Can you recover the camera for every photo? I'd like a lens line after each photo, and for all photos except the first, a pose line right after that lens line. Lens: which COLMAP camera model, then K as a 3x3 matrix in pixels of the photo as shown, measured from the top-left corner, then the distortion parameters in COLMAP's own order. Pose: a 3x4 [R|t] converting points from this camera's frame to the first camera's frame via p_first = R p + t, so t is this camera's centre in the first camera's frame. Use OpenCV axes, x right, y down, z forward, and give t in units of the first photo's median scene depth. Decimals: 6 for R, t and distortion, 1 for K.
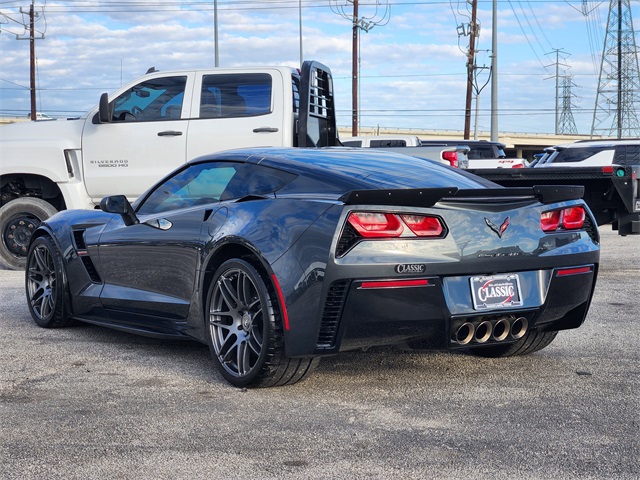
lens RADIAL K [[1152.9, 0, 320.0], [0, 1152.9, 240.0], [0, 0, 1]] dist [0.017408, 0.369568]
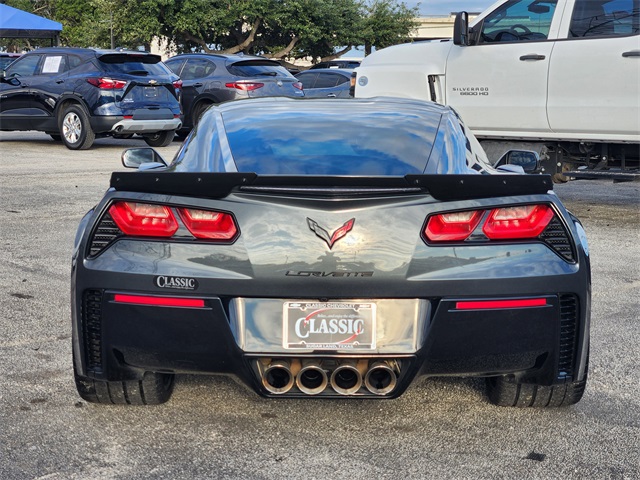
lens RADIAL K [[1152.9, 0, 320.0], [0, 1152.9, 240.0], [0, 0, 1]] dist [0.017408, 0.369568]
pose [[0.817282, 0.091938, -0.568856, 0.532382], [-0.044941, 0.994353, 0.096140, -0.071733], [0.574482, -0.053009, 0.816799, 0.434995]]
